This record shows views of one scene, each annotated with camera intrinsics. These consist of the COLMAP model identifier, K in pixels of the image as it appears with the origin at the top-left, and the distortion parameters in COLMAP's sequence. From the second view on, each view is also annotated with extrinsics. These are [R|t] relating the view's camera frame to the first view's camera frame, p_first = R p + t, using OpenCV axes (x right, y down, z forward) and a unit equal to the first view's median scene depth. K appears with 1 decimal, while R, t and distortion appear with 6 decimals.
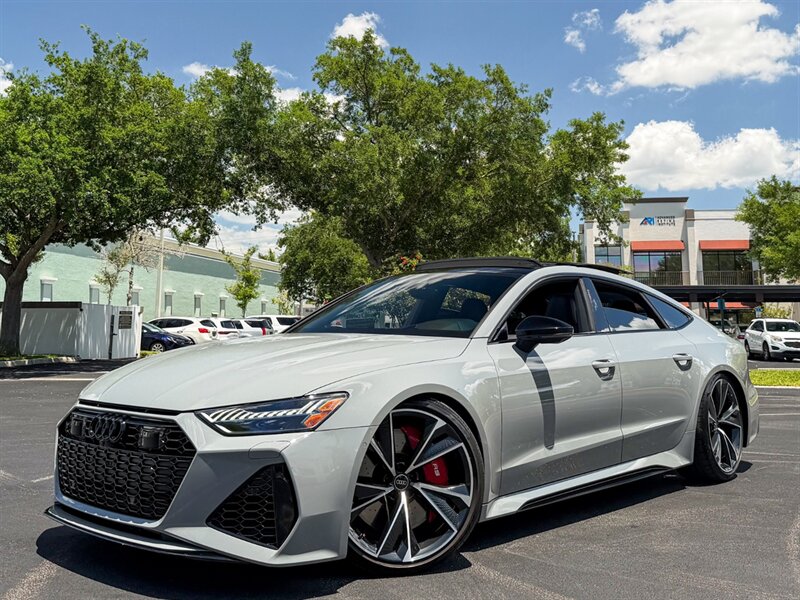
lens RADIAL K [[865.5, 0, 478.7], [0, 865.5, 189.4], [0, 0, 1]] dist [0.203992, -0.412582]
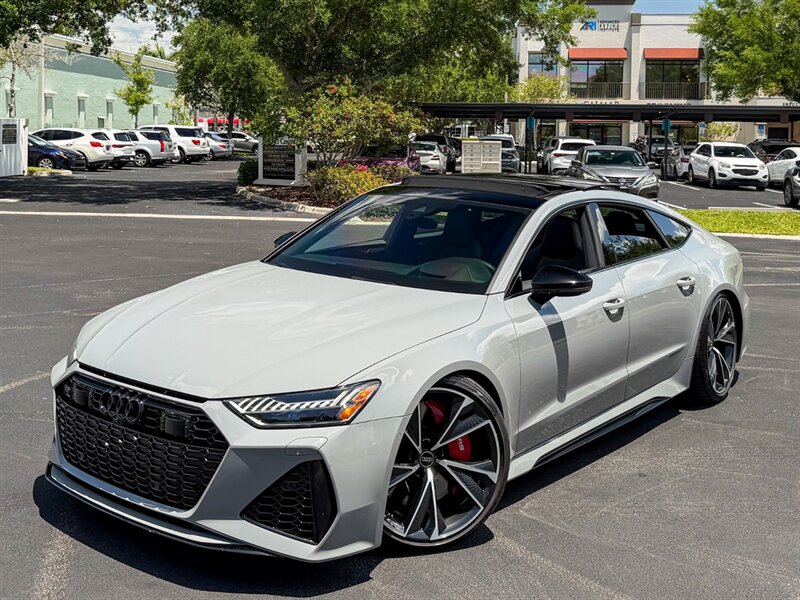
lens RADIAL K [[971.1, 0, 433.5], [0, 971.1, 134.2], [0, 0, 1]] dist [0.229538, -0.550227]
pose [[0.998734, 0.022757, 0.044870, -0.095162], [-0.029718, 0.986480, 0.161166, -0.135841], [-0.040595, -0.162296, 0.985907, -0.010529]]
